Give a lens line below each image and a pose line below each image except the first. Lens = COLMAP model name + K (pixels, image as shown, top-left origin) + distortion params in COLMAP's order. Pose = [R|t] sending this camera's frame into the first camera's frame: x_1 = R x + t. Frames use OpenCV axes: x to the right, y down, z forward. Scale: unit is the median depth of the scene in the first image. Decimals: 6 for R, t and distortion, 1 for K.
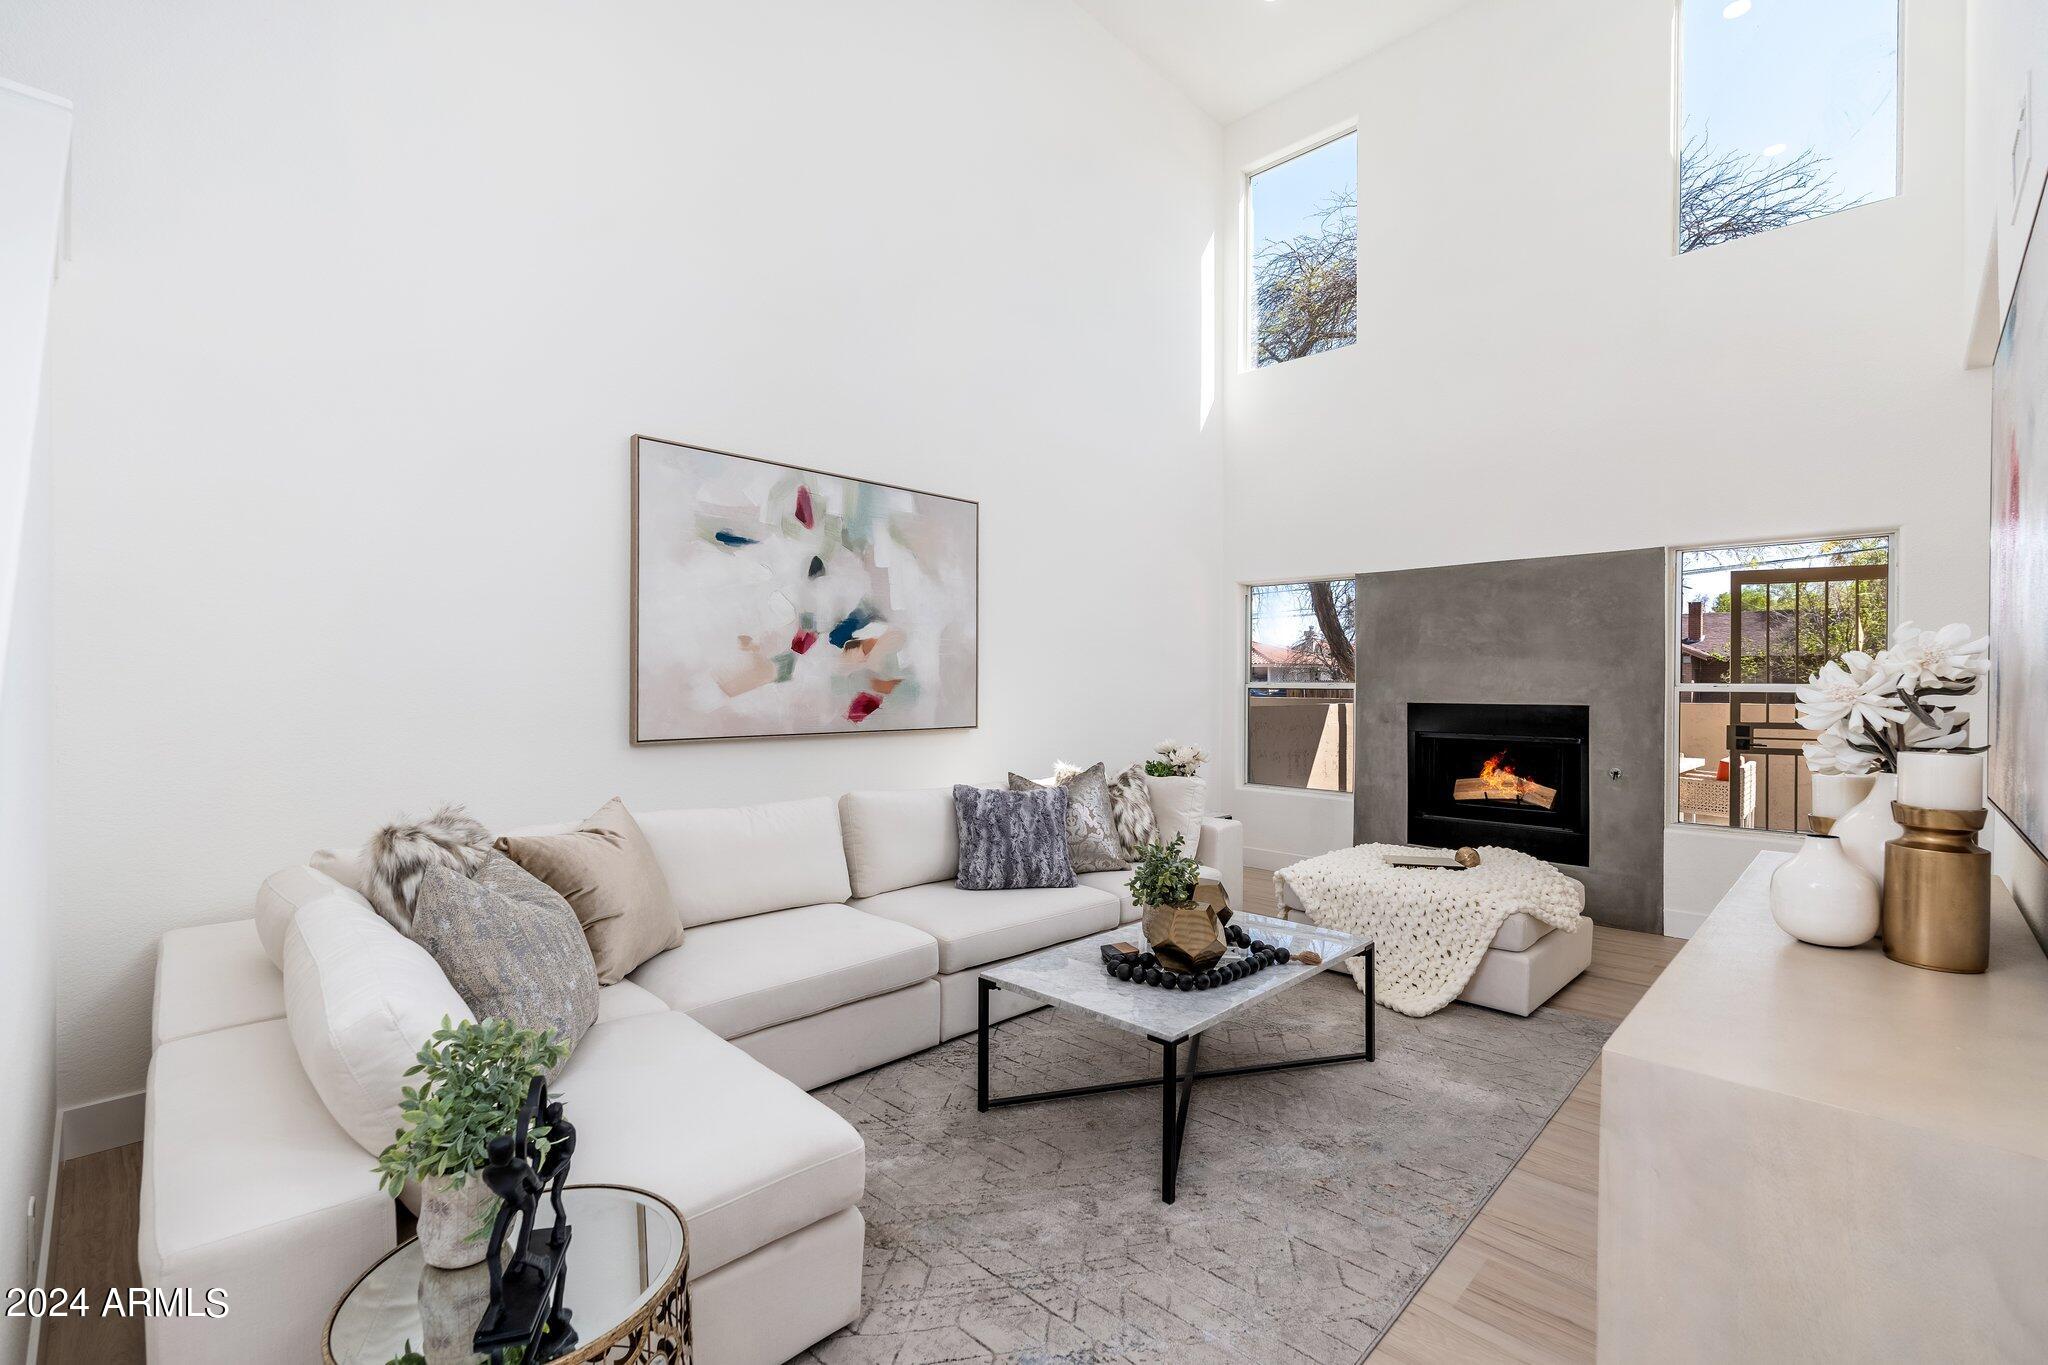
lens RADIAL K [[909.3, 0, 1016.6], [0, 909.3, 689.9], [0, 0, 1]] dist [-0.004245, 0.000545]
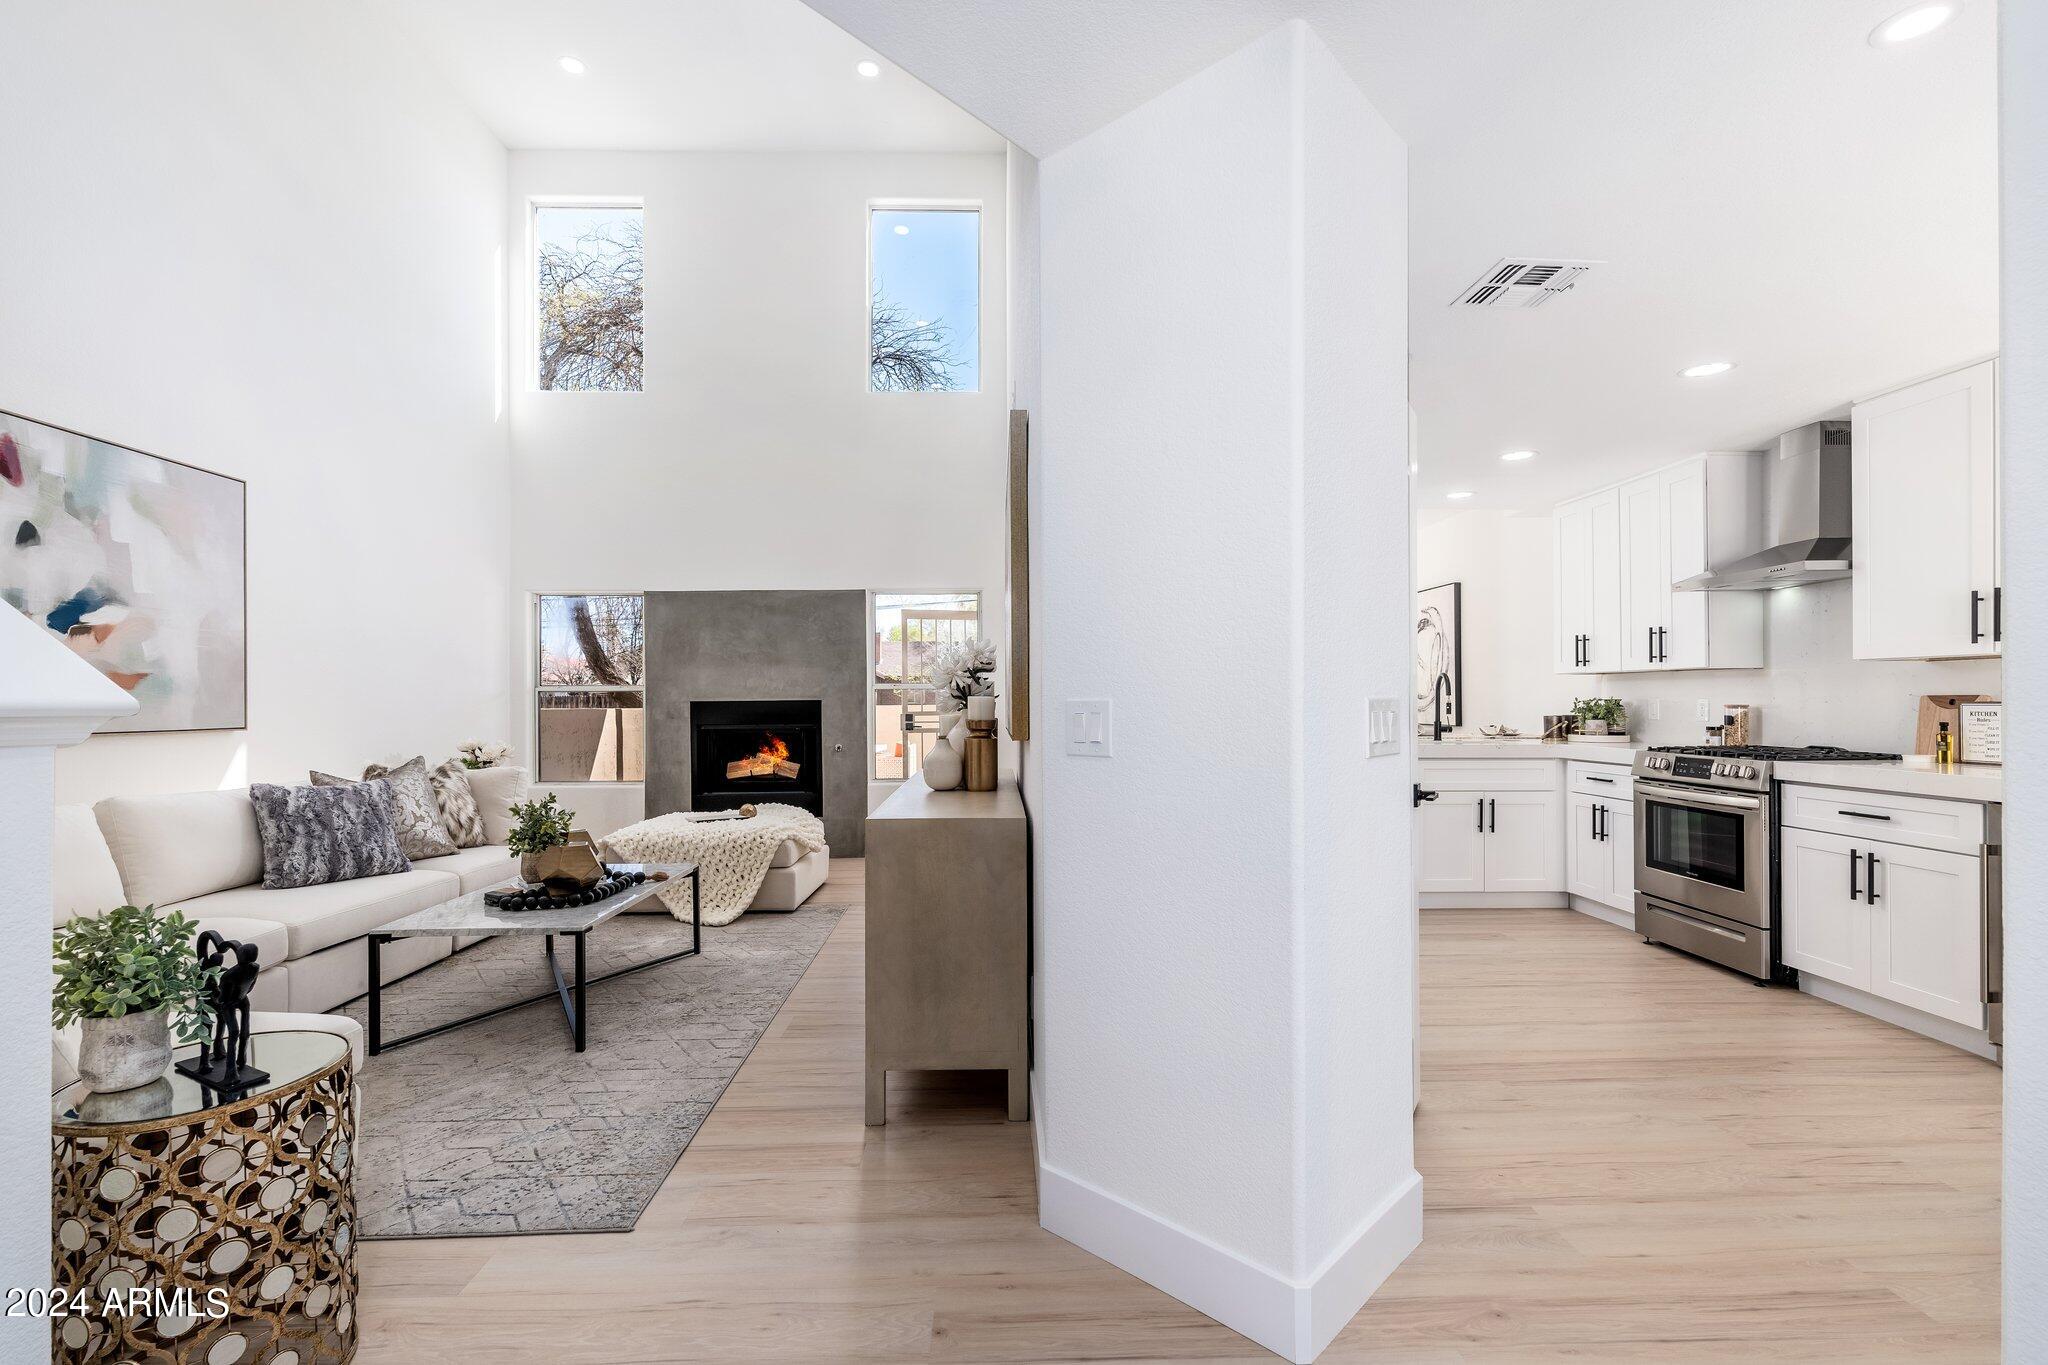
lens RADIAL K [[909.3, 0, 1023.7], [0, 909.3, 697.9], [0, 0, 1]] dist [-0.004245, 0.000545]
pose [[0.694903, -0.005774, 0.719080, -0.178684], [0.013286, 0.999900, -0.004810, 0.029121], [-0.718980, 0.012896, 0.694911, -0.216860]]
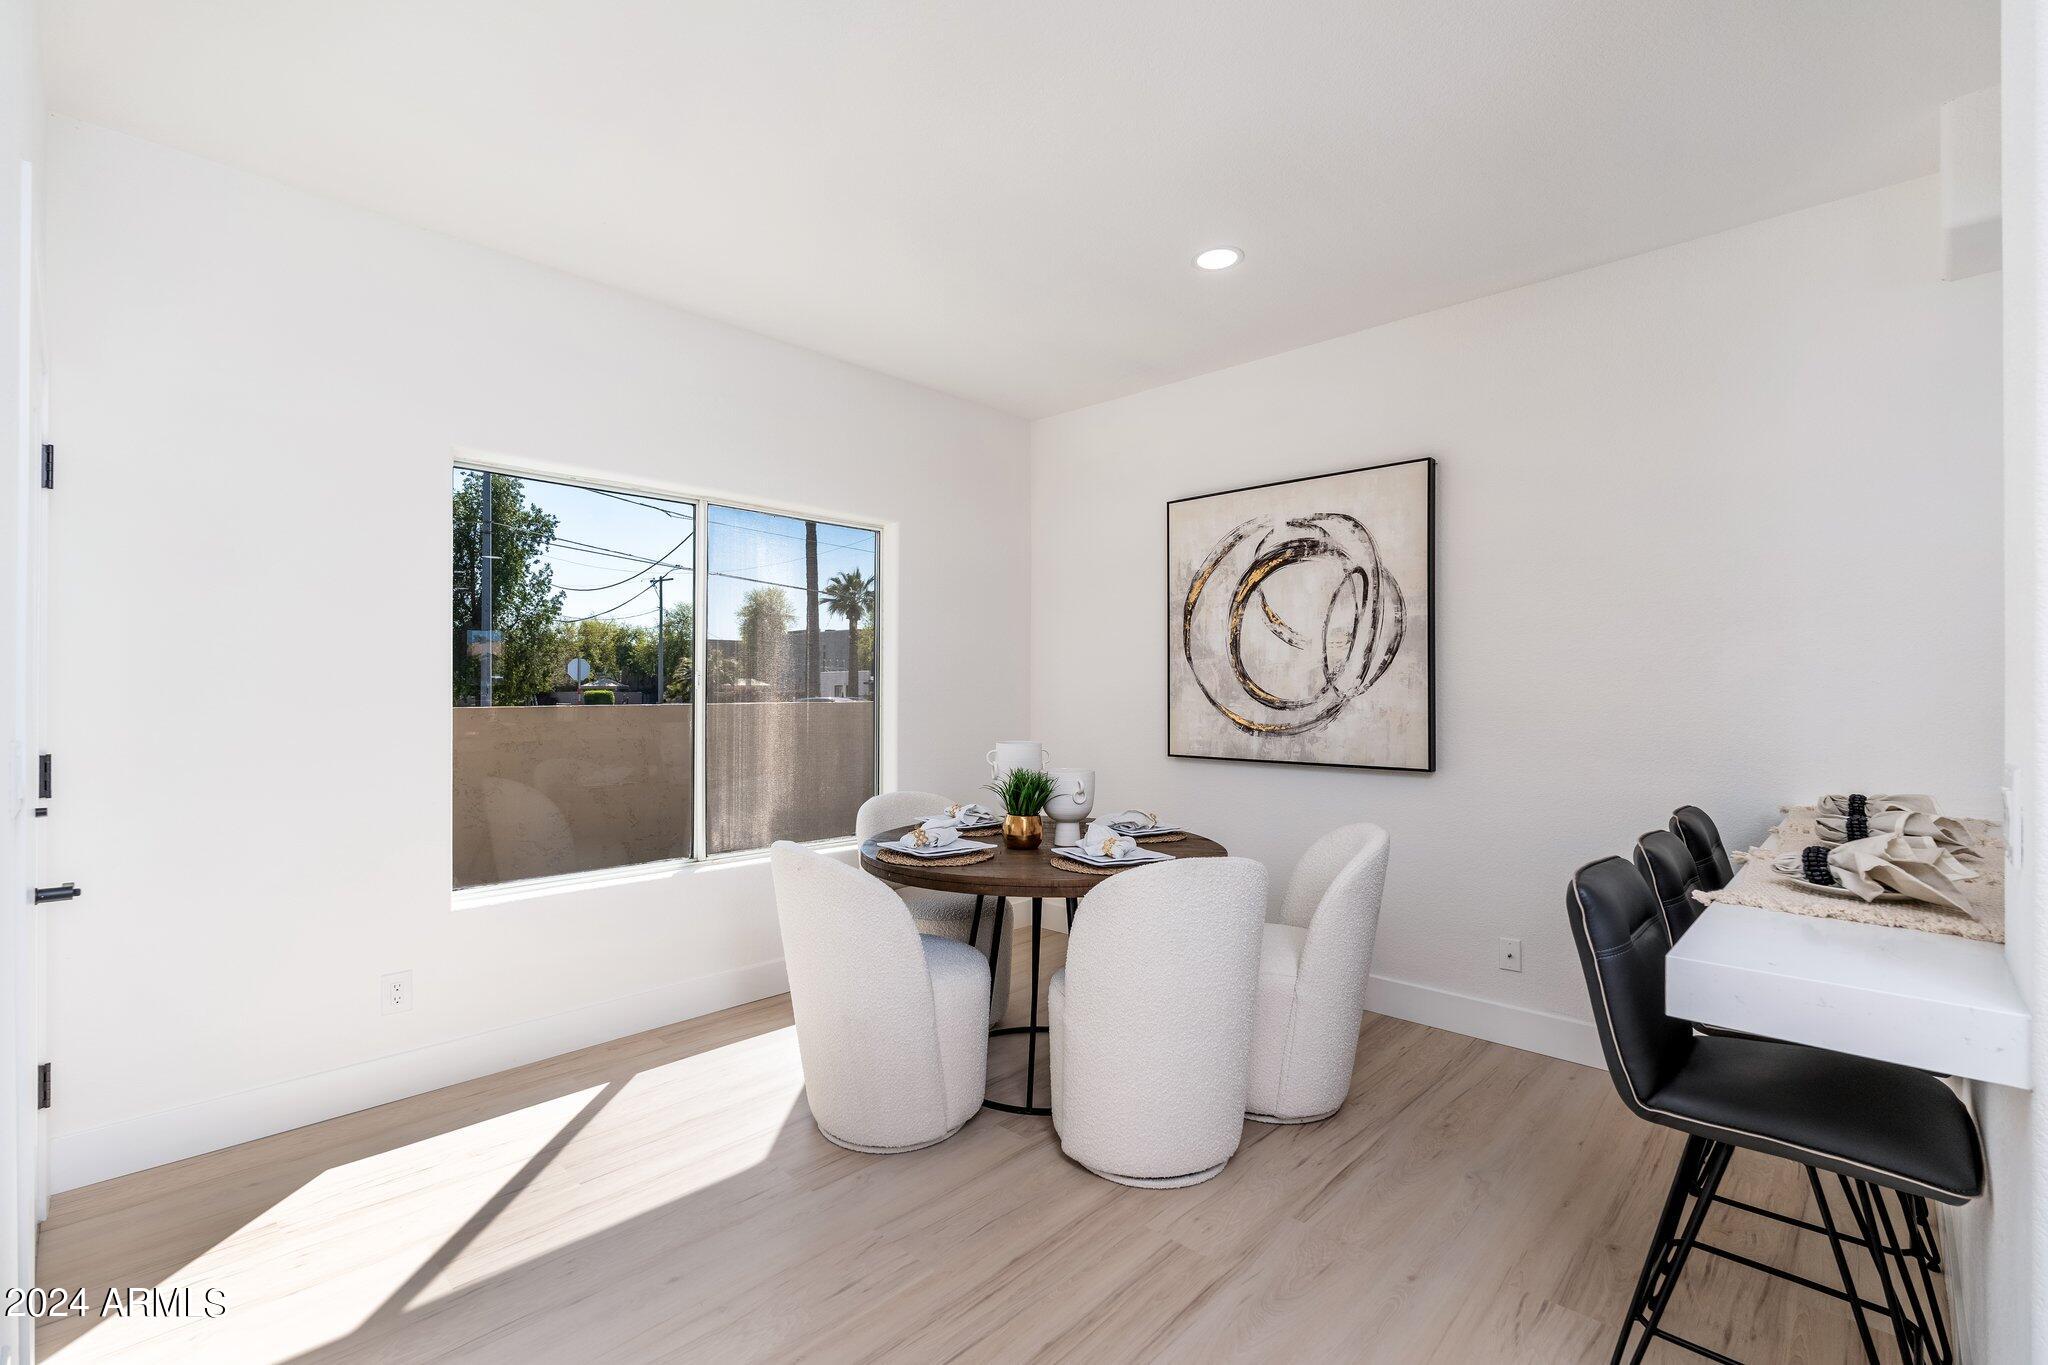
lens RADIAL K [[909.3, 0, 1034.7], [0, 909.3, 697.3], [0, 0, 1]] dist [-0.004245, 0.000545]
pose [[-0.007447, -0.015925, 0.999845, 0.871576], [0.005689, 0.999856, 0.015968, 0.006041], [-0.999956, 0.005807, -0.007356, 0.772855]]
